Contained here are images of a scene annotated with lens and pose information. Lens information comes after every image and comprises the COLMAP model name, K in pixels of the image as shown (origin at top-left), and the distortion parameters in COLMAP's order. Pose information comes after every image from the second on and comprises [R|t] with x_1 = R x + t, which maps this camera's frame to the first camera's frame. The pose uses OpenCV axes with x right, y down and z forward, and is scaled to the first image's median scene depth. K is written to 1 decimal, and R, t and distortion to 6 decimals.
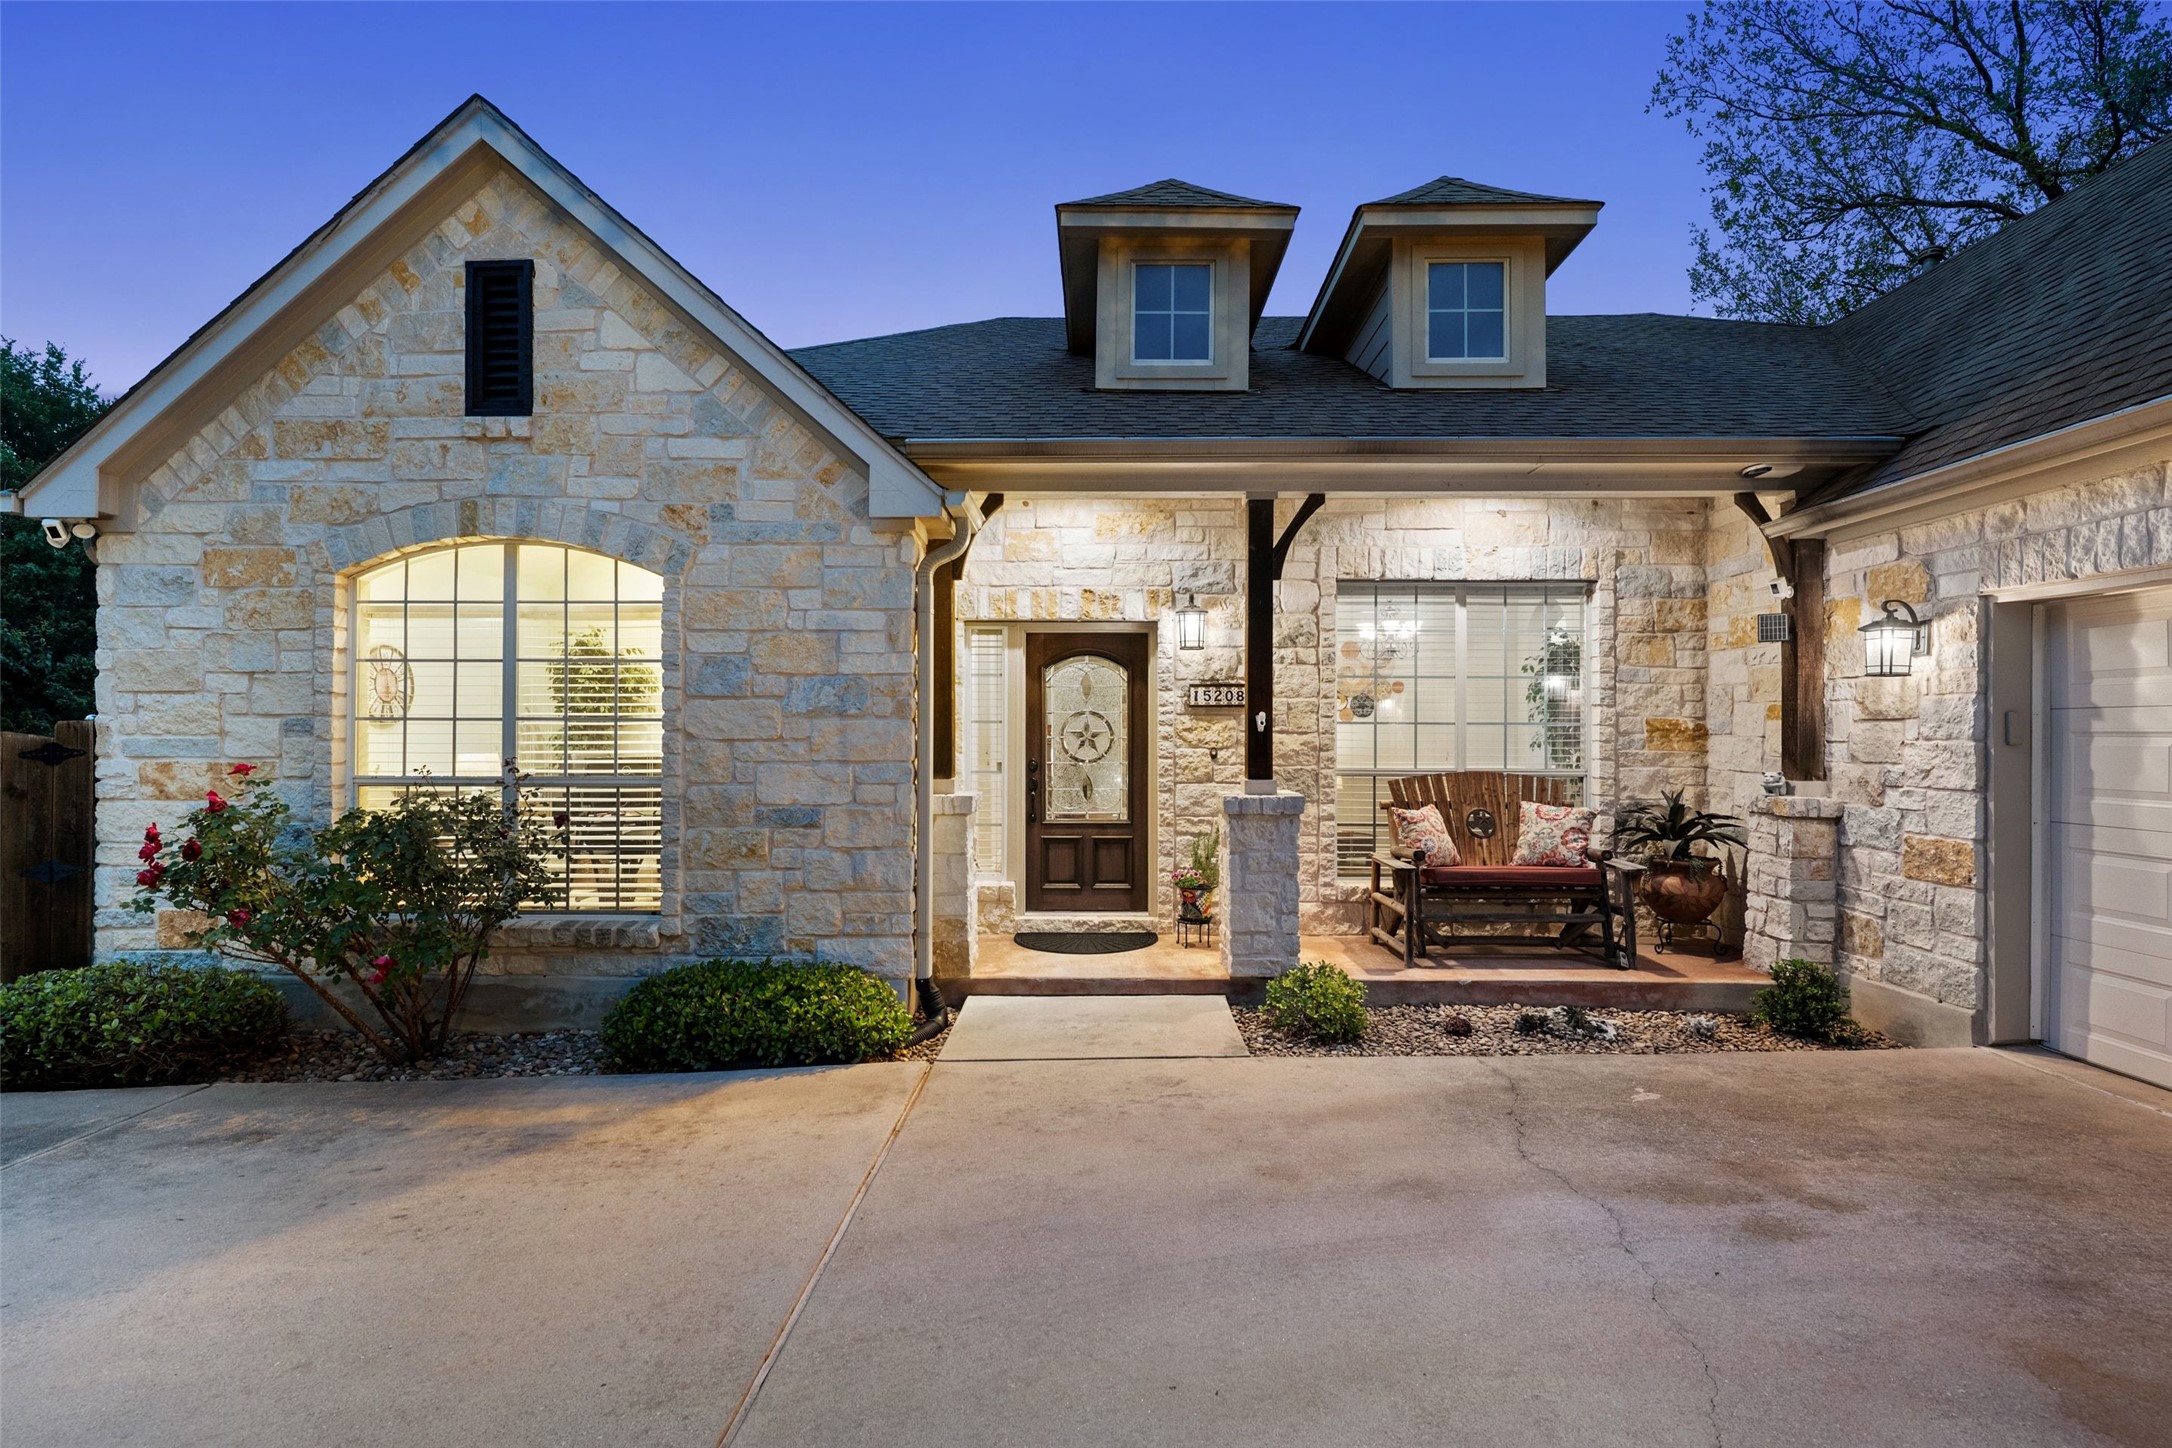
lens RADIAL K [[1002.1, 0, 1099.4], [0, 1002.1, 730.3], [0, 0, 1]] dist [-0.002804, -0.000295]
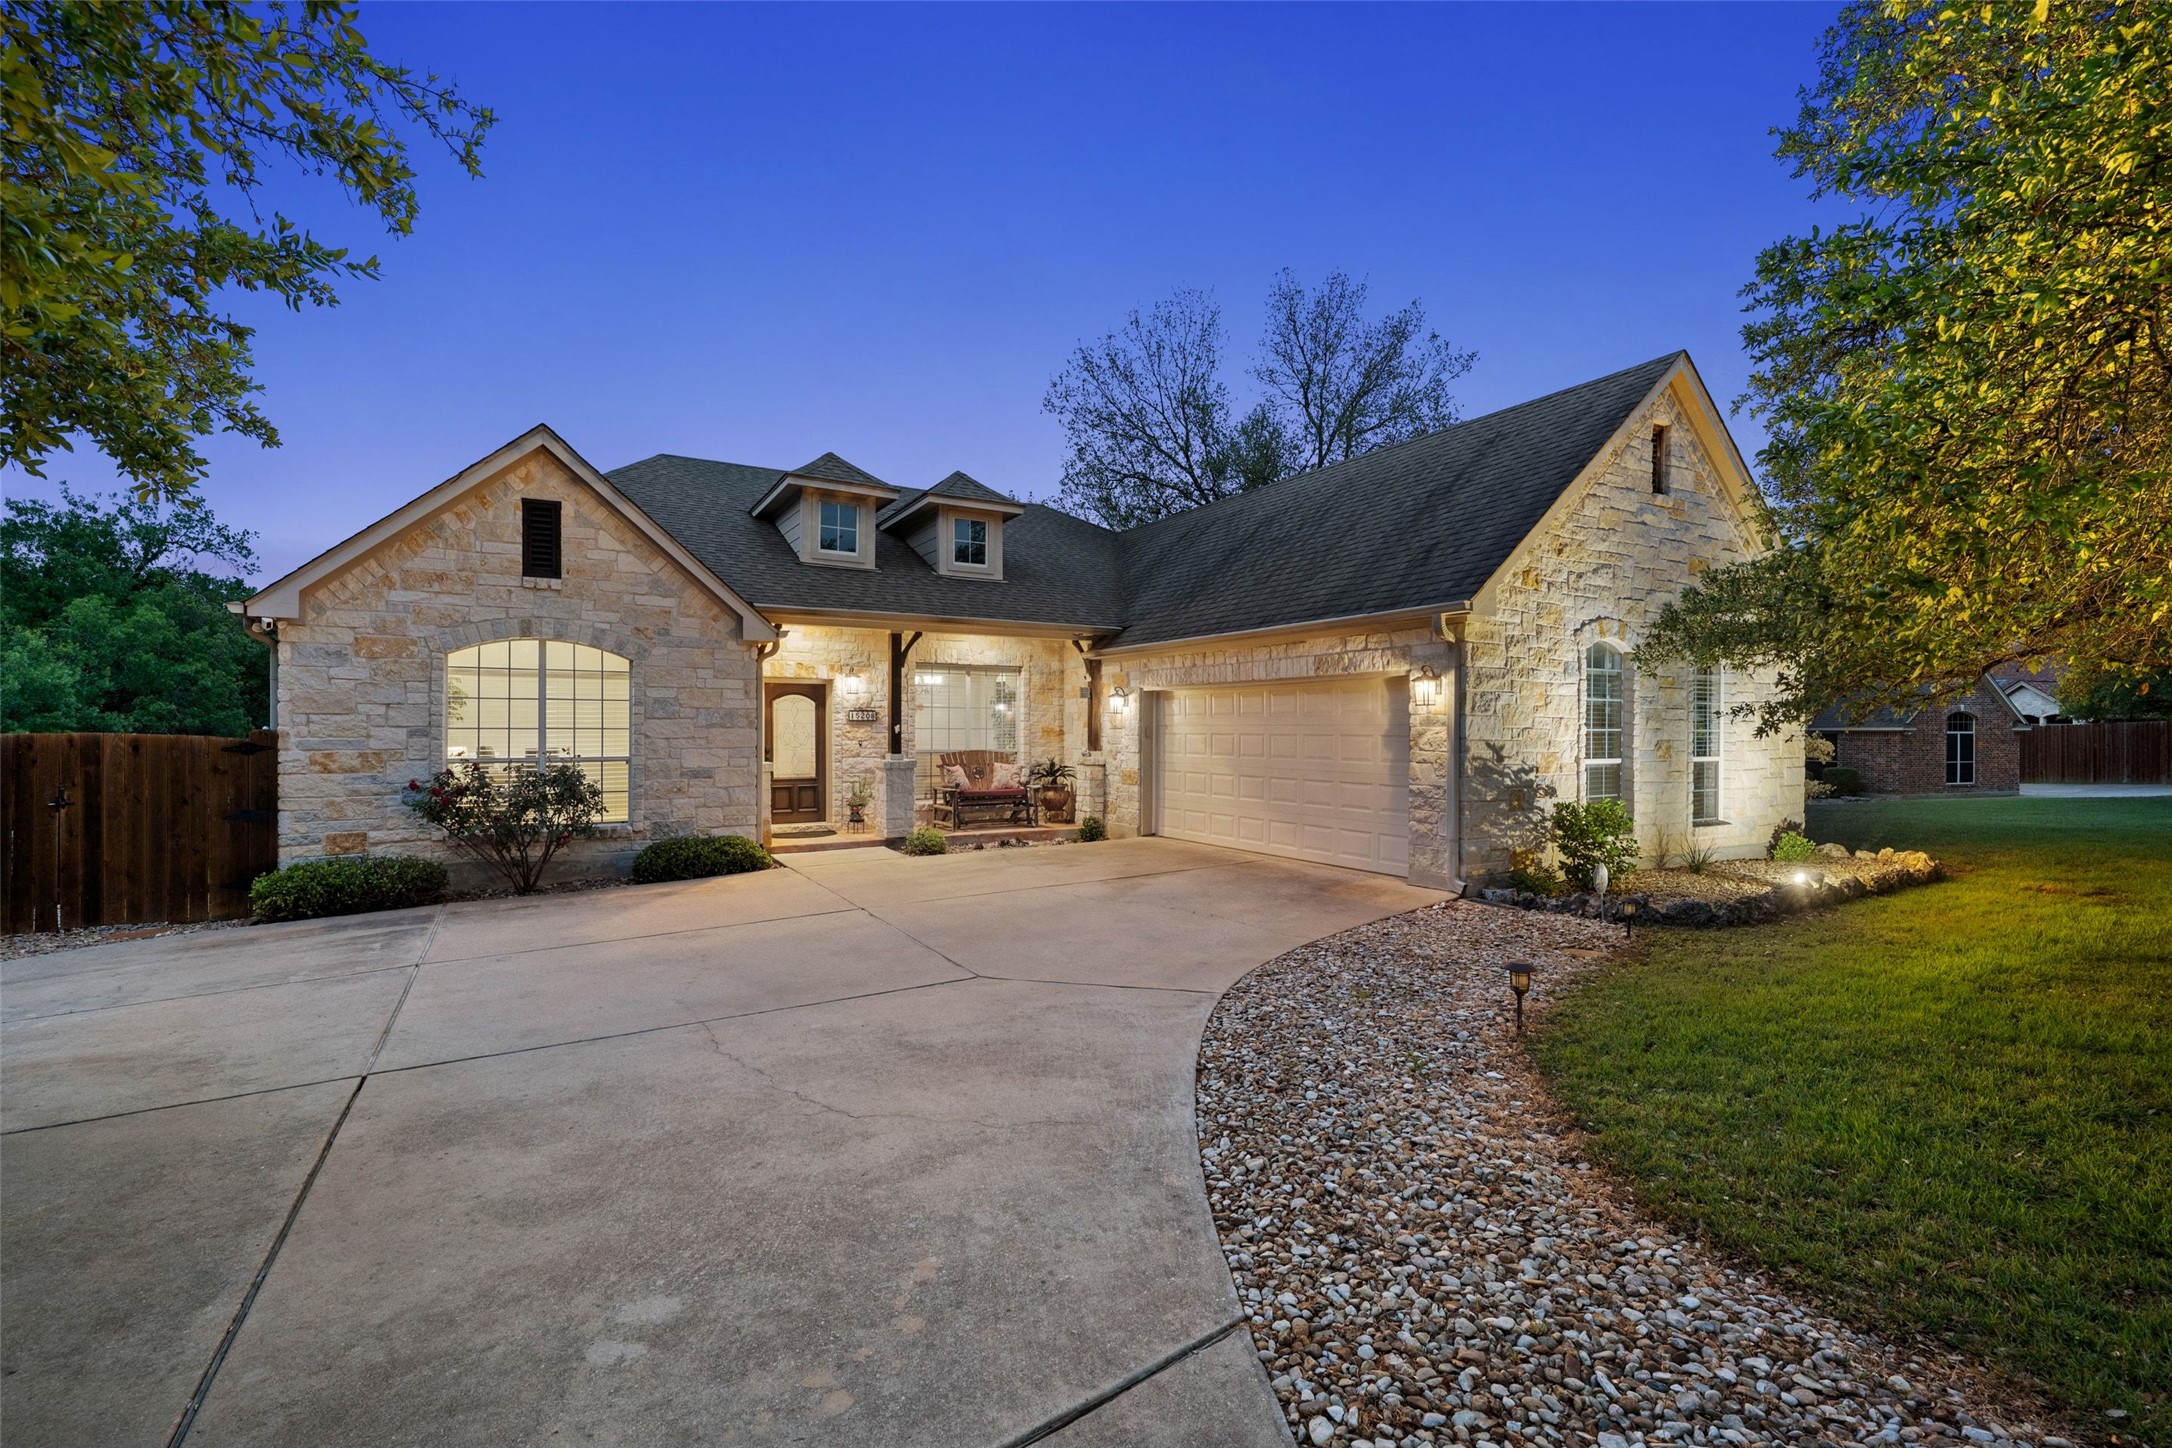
lens RADIAL K [[1002.1, 0, 1099.4], [0, 1002.1, 730.3], [0, 0, 1]] dist [-0.002804, -0.000295]
pose [[0.844280, -0.001875, 0.535898, -0.726216], [-0.001972, 0.999976, 0.006604, -0.023049], [-0.535898, -0.006632, 0.844257, -1.283370]]
